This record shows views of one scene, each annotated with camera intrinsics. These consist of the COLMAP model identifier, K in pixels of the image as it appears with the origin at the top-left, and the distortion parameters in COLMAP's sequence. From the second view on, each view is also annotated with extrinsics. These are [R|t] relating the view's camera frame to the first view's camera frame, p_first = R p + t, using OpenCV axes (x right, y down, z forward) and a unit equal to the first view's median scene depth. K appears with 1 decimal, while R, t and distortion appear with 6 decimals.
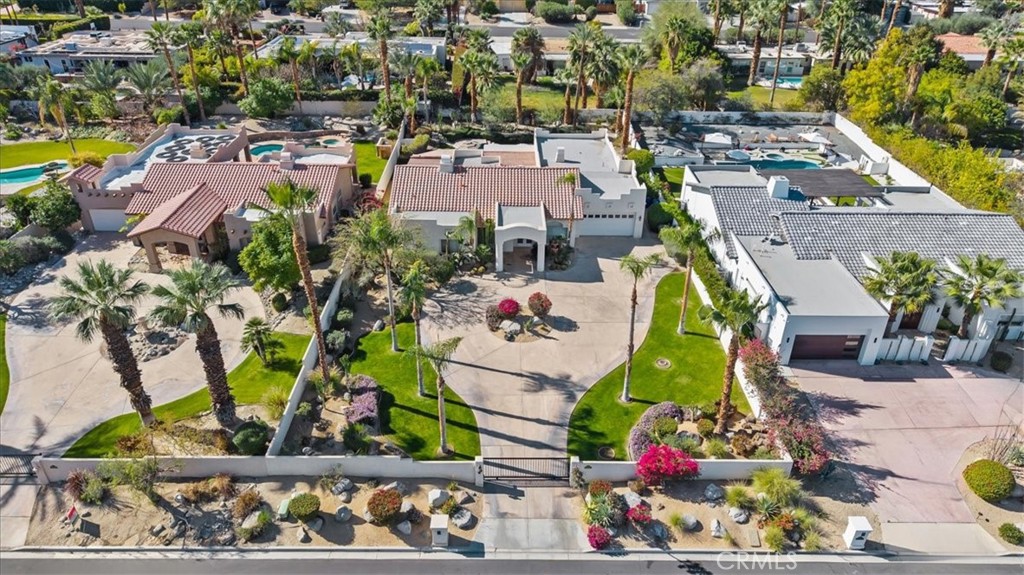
lens RADIAL K [[679.5, 0, 512.0], [0, 679.5, 287.5], [0, 0, 1]] dist [0.057970, -0.063473]
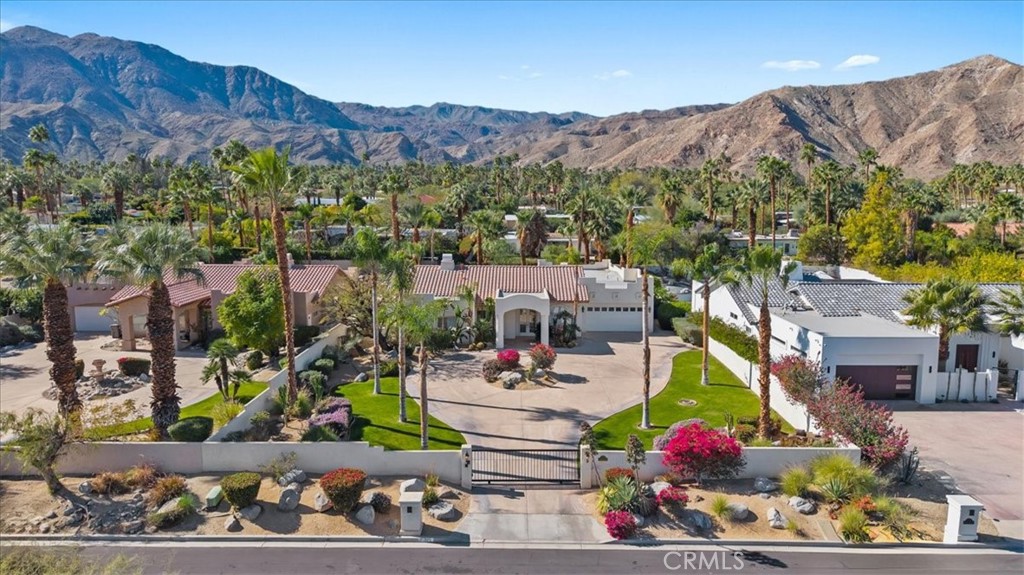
lens RADIAL K [[679.5, 0, 512.0], [0, 679.5, 287.5], [0, 0, 1]] dist [0.057970, -0.063473]
pose [[0.999825, -0.010660, -0.015347, 0.015302], [0.004016, 0.924696, -0.380685, 0.297004], [0.018250, 0.380557, 0.924578, 0.142892]]
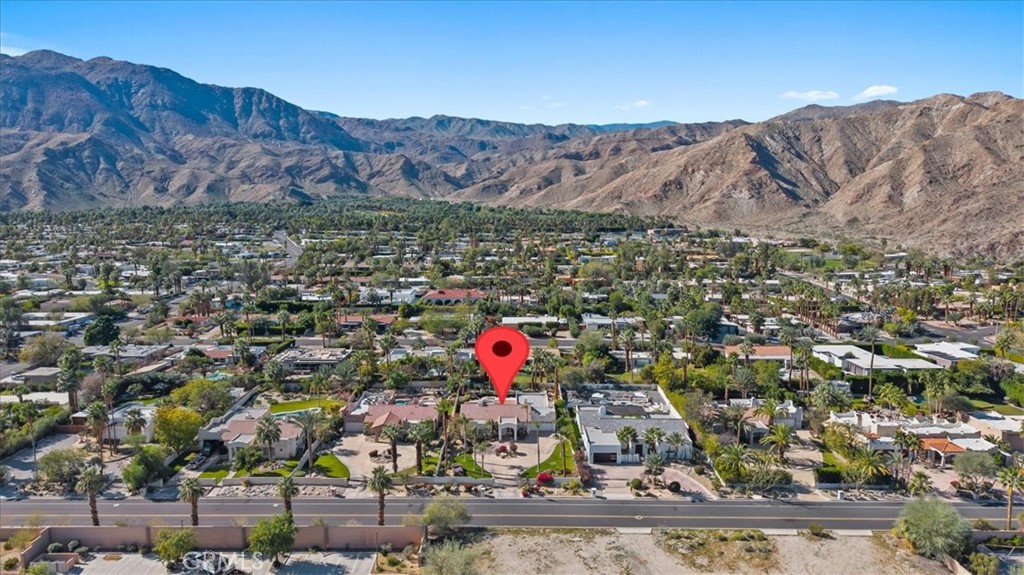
lens RADIAL K [[679.5, 0, 512.0], [0, 679.5, 287.5], [0, 0, 1]] dist [0.057970, -0.063473]
pose [[0.999857, -0.012384, -0.011489, 0.080751], [0.006959, 0.921681, -0.387886, 0.559827], [0.015393, 0.387751, 0.921636, -2.095387]]
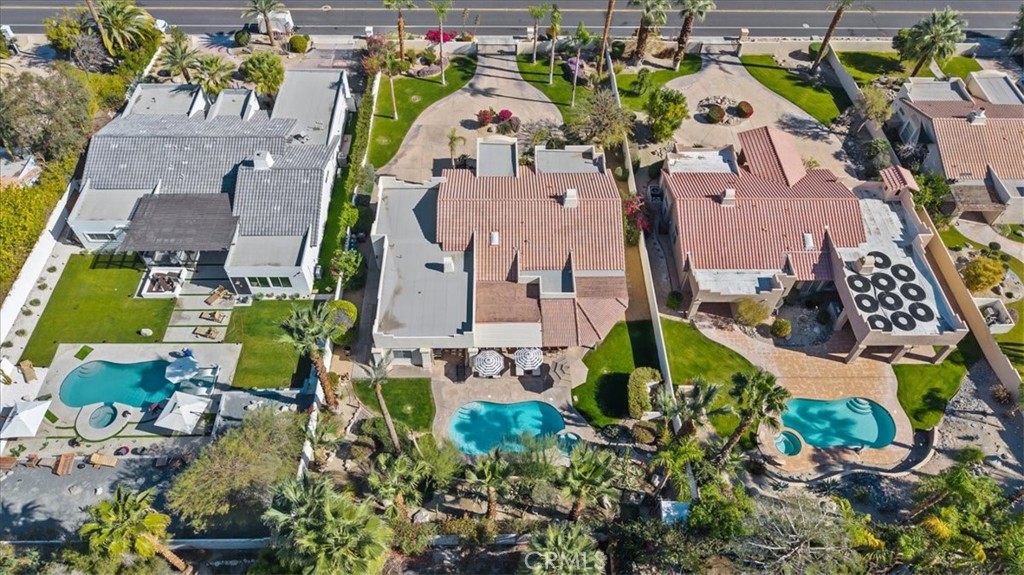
lens RADIAL K [[679.5, 0, 512.0], [0, 679.5, 287.5], [0, 0, 1]] dist [0.057970, -0.063473]
pose [[-0.999360, -0.013783, -0.033019, 0.026900], [-0.034605, 0.137714, 0.989867, -1.506208], [-0.009096, 0.990376, -0.138103, 1.669090]]
